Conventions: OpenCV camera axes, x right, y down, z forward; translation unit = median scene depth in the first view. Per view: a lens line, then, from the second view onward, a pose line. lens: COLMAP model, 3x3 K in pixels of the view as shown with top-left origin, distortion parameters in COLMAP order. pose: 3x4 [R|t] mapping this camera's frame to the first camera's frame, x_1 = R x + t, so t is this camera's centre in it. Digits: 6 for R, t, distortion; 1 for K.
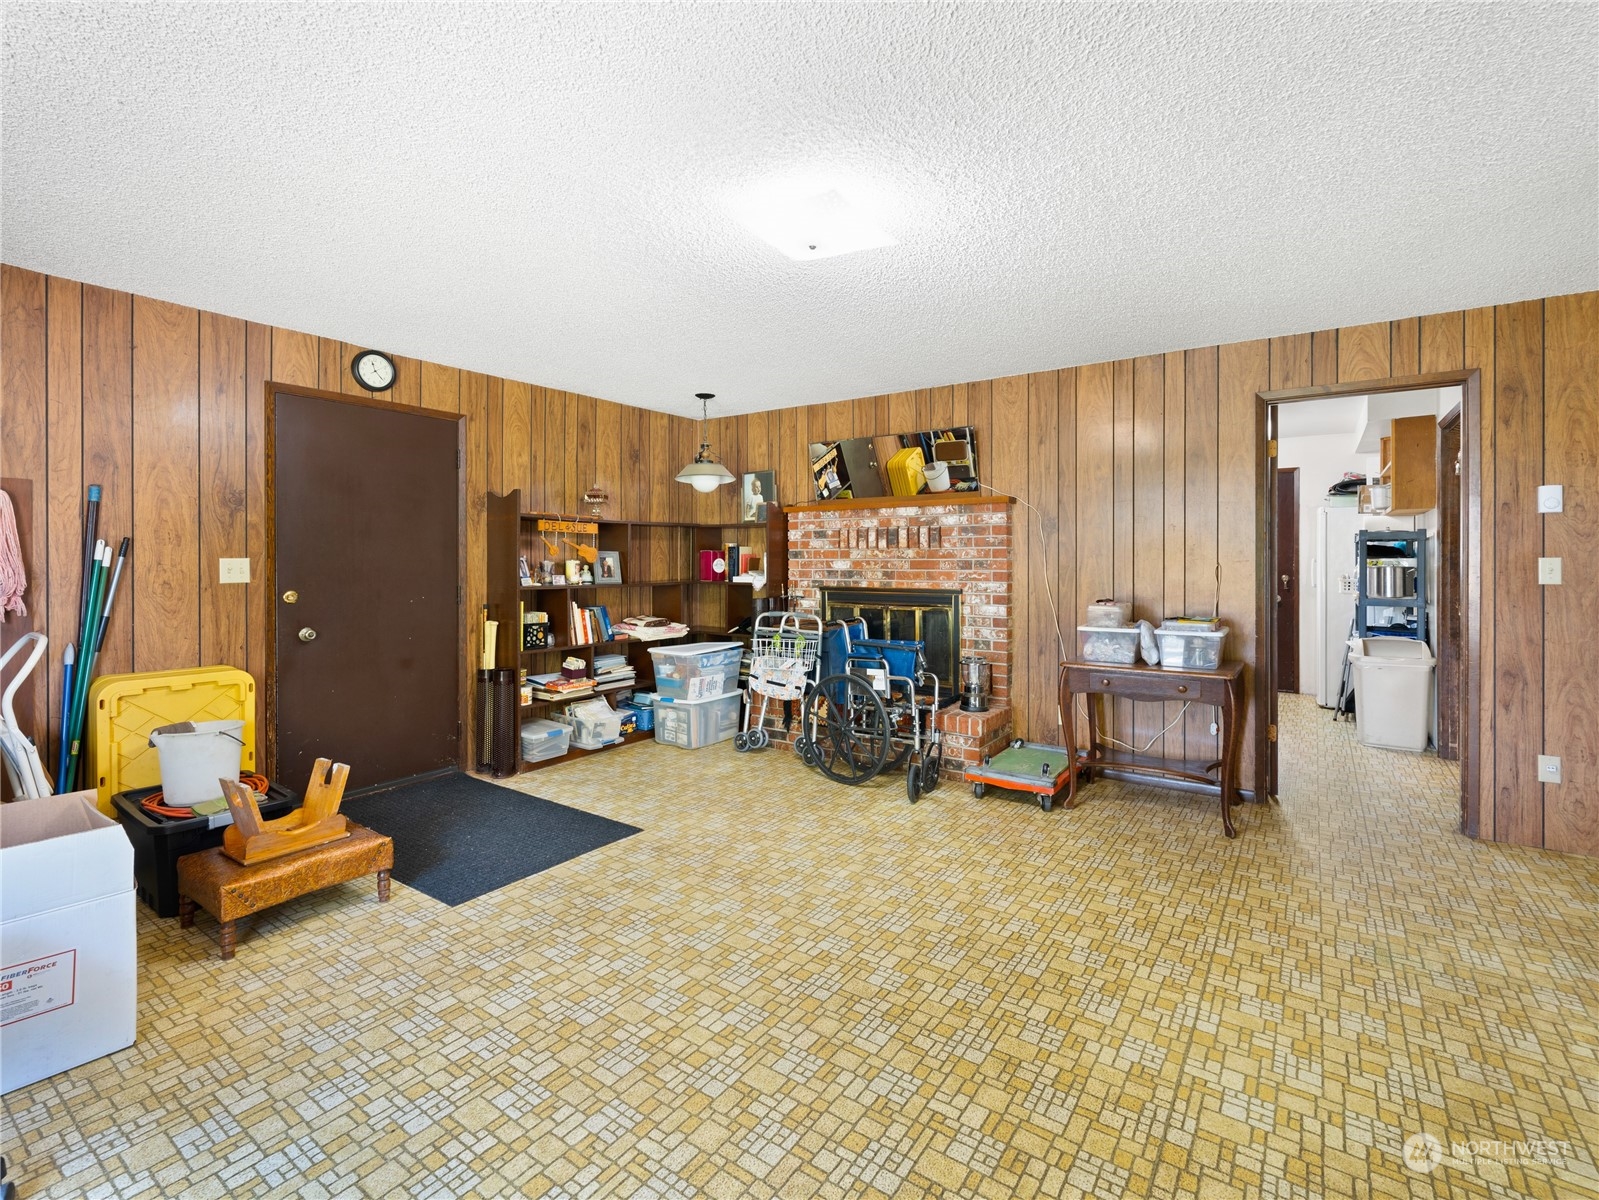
lens RADIAL K [[727.3, 0, 811.8], [0, 727.3, 562.4], [0, 0, 1]] dist [-0.000213, -0.001441]
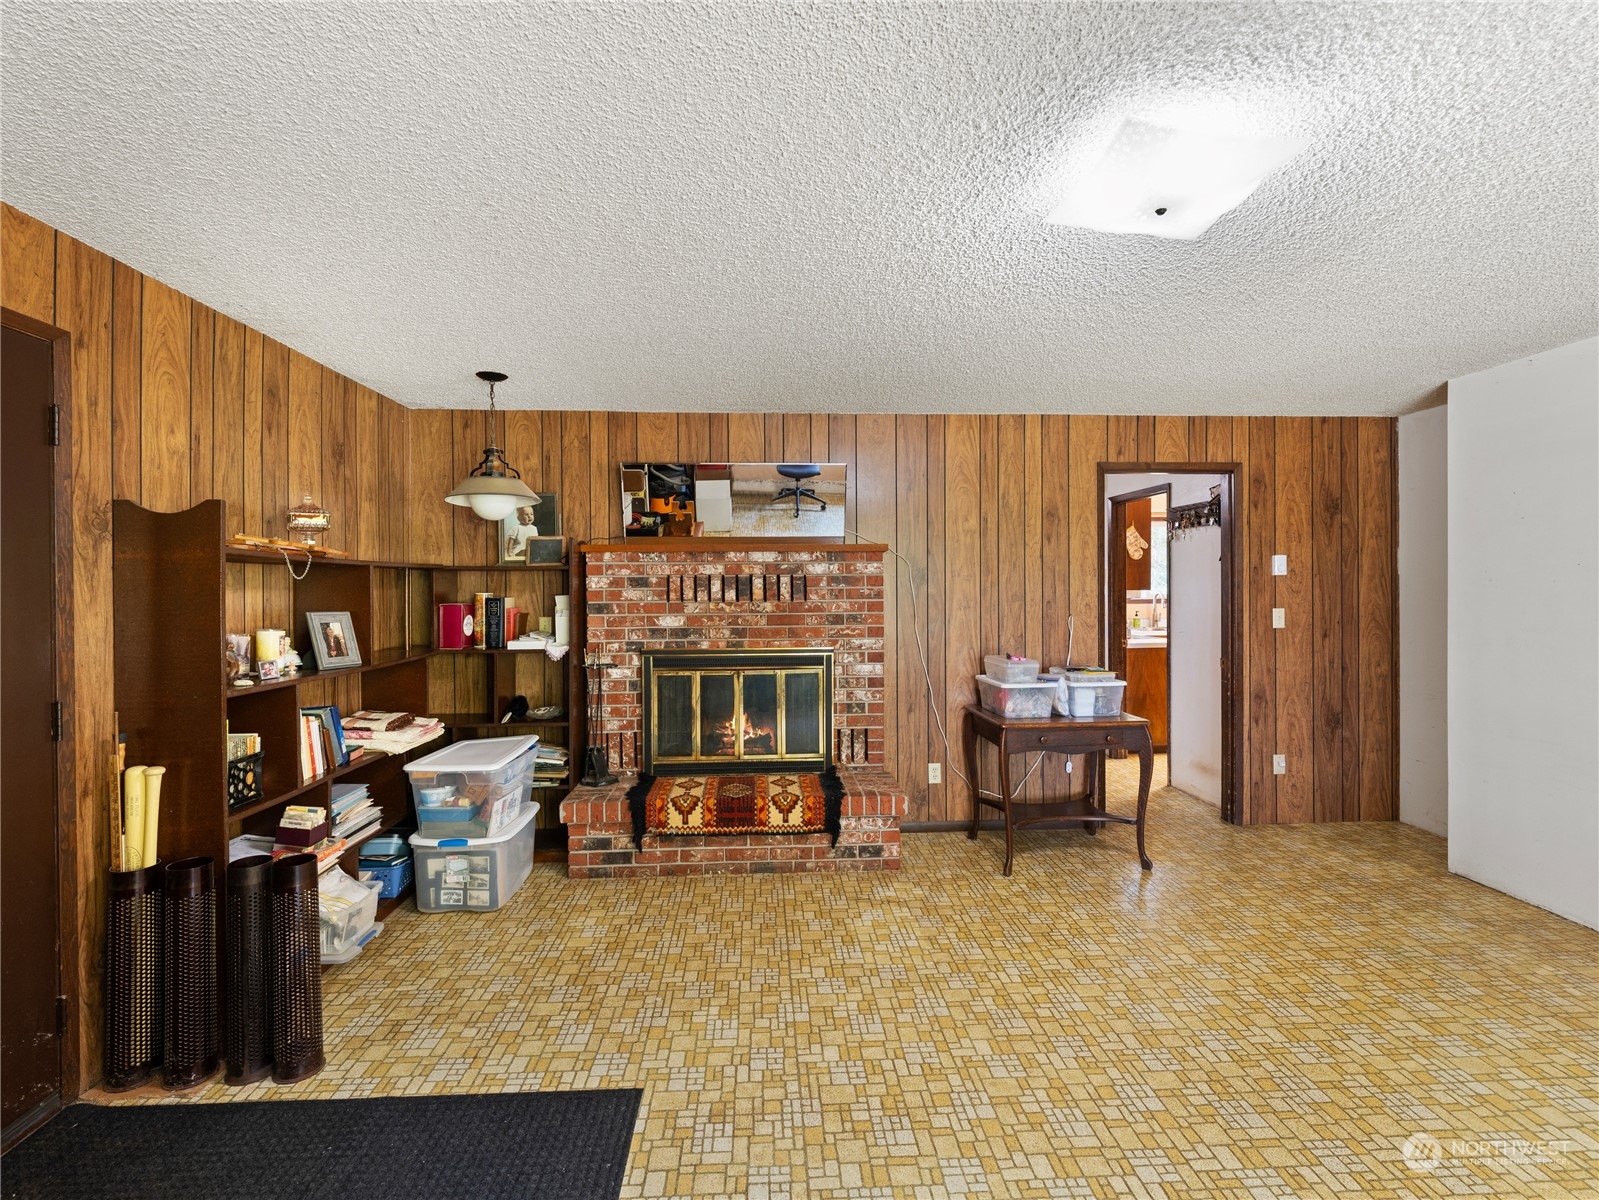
lens RADIAL K [[727.3, 0, 795.3], [0, 727.3, 590.3], [0, 0, 1]] dist [-0.000213, -0.001441]
pose [[0.794597, -0.005575, 0.607112, -0.475002], [0.007071, 0.999975, -0.000072, -0.042045], [-0.607096, 0.004350, 0.794616, 0.427276]]
